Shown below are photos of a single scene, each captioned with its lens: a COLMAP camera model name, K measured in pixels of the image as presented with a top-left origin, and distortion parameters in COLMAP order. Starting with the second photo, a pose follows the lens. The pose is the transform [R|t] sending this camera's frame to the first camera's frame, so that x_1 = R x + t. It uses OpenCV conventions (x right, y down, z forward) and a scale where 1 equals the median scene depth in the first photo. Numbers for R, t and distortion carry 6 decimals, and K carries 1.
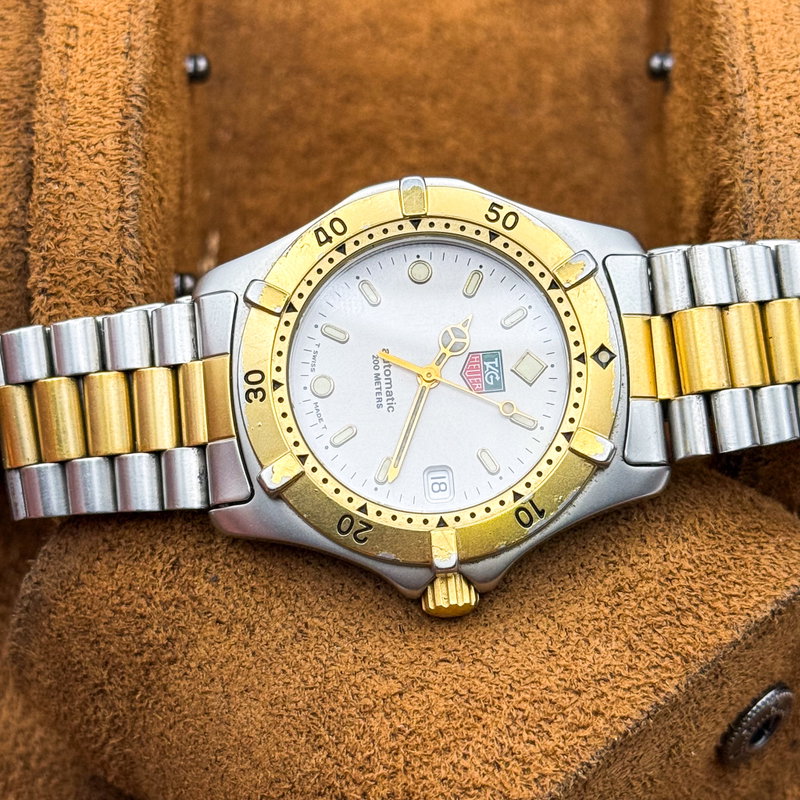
lens RADIAL K [[2459.1, 0, 400.5], [0, 2459.1, 348.1], [0, 0, 1]] dist [0.230939, -0.764093]
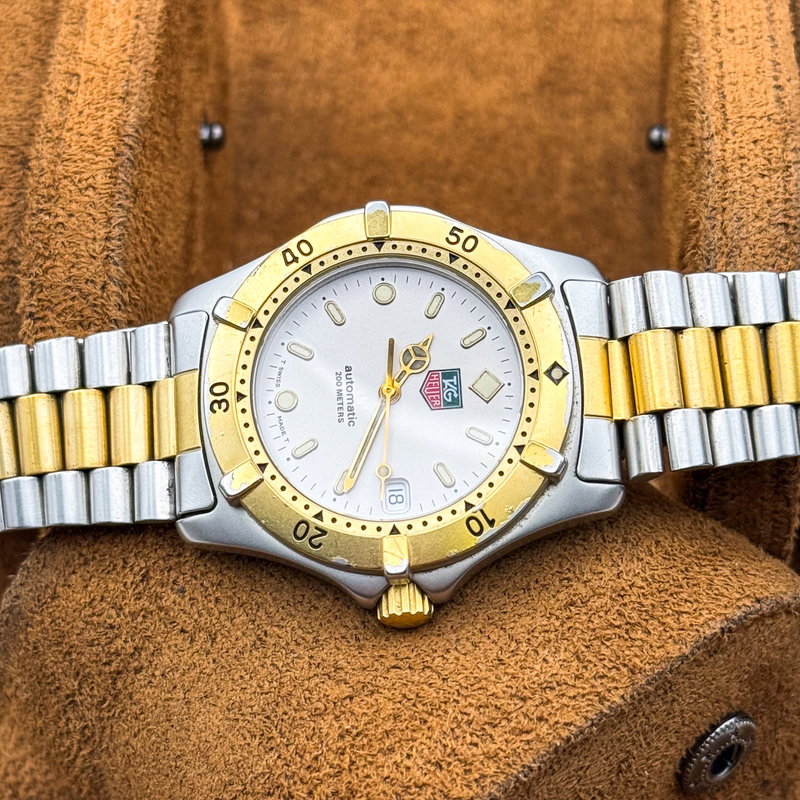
lens RADIAL K [[2459.1, 0, 400.5], [0, 2459.1, 348.1], [0, 0, 1]] dist [0.230939, -0.764093]
pose [[0.997672, 0.012864, -0.066969, 0.083301], [-0.018870, 0.995778, -0.089836, 0.083570], [0.065530, 0.090891, 0.993702, -0.026349]]
